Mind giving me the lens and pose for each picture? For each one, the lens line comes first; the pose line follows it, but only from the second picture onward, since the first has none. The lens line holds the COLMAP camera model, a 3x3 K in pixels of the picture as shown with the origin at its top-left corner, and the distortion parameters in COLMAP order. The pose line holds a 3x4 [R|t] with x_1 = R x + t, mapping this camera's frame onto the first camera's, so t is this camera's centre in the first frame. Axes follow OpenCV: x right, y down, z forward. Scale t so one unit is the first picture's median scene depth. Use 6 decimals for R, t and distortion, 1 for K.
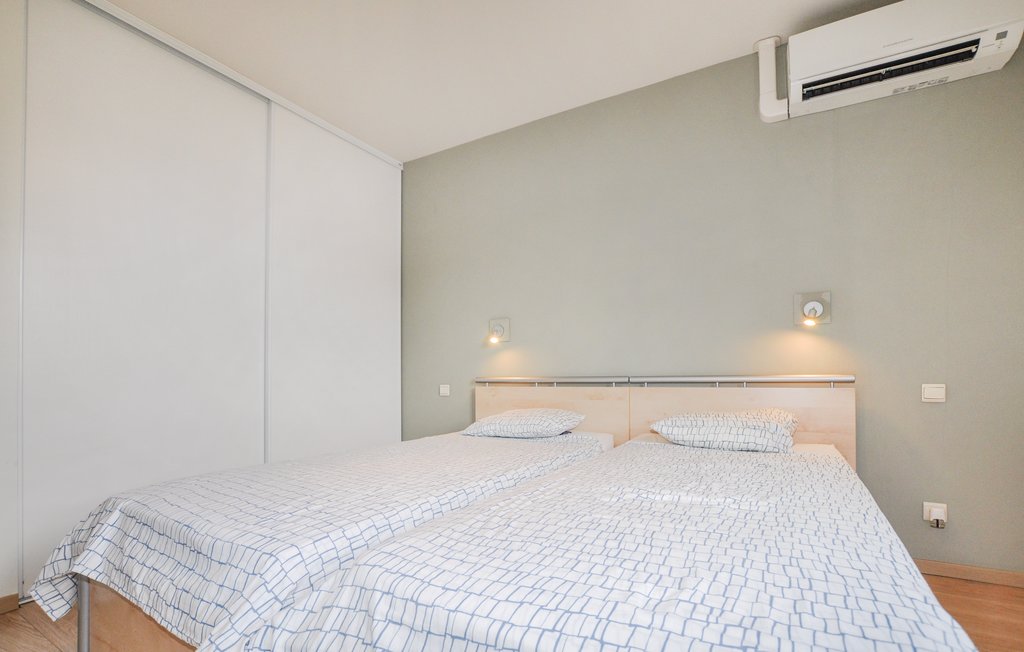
lens RADIAL K [[460.0, 0, 510.8], [0, 460.0, 362.6], [0, 0, 1]] dist [-0.018106, 0.000874]
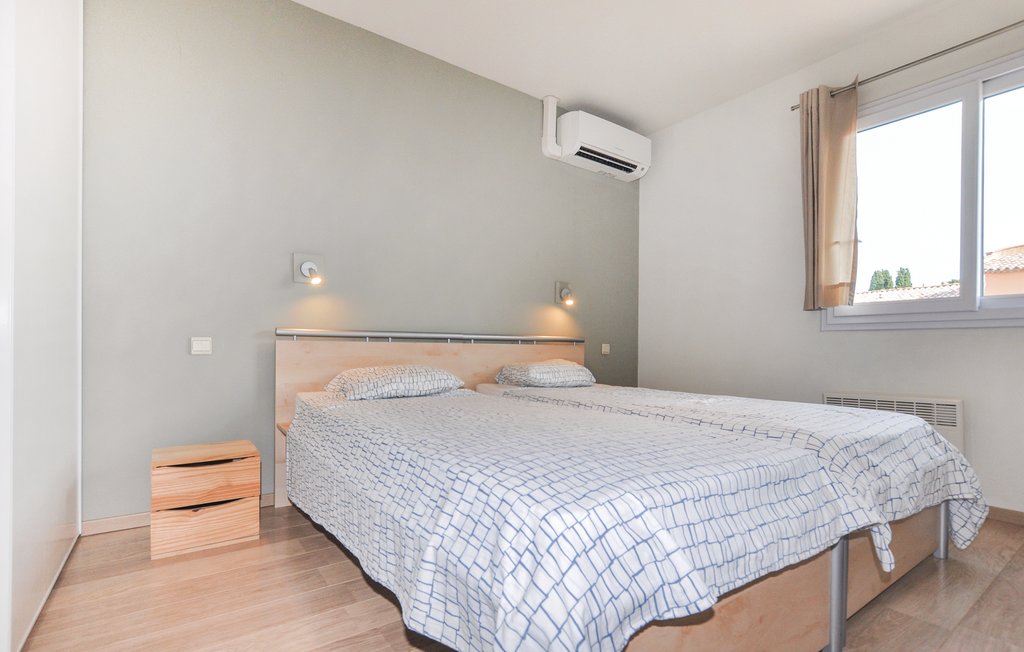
lens RADIAL K [[444.8, 0, 509.6], [0, 444.8, 340.4], [0, 0, 1]] dist [-0.000503, 0.000130]
pose [[0.438386, 0.008109, 0.898750, -0.676816], [-0.056146, 0.998253, 0.018380, 0.021433], [-0.897031, -0.058519, 0.438076, 0.438851]]
